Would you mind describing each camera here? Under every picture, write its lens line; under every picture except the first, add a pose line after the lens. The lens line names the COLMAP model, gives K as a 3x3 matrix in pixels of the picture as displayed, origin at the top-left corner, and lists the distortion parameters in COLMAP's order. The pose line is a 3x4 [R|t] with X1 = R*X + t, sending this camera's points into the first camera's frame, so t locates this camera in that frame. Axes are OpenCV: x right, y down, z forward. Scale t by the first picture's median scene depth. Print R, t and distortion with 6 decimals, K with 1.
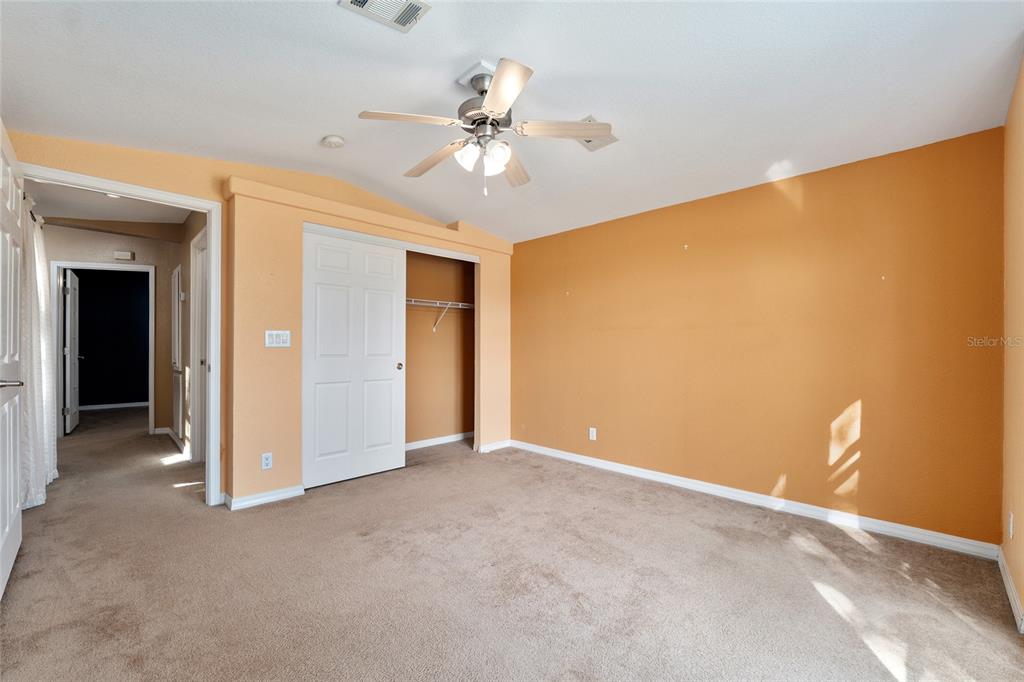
lens RADIAL K [[419.9, 0, 511.5], [0, 419.9, 341.9], [0, 0, 1]] dist [-0.014028, 0.000662]
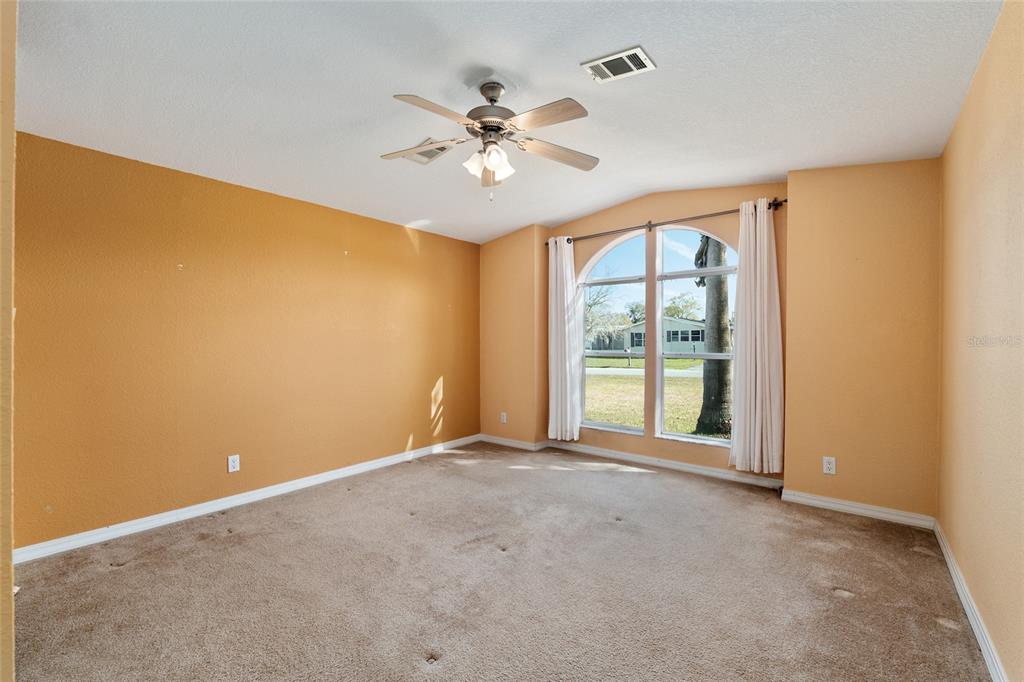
lens RADIAL K [[419.9, 0, 511.5], [0, 419.9, 344.0], [0, 0, 1]] dist [-0.014028, 0.000662]
pose [[-0.084990, -0.000383, 0.996382, -0.859451], [-0.000612, 1.000000, 0.000332, 0.008207], [-0.996382, -0.000582, -0.084990, 0.826525]]
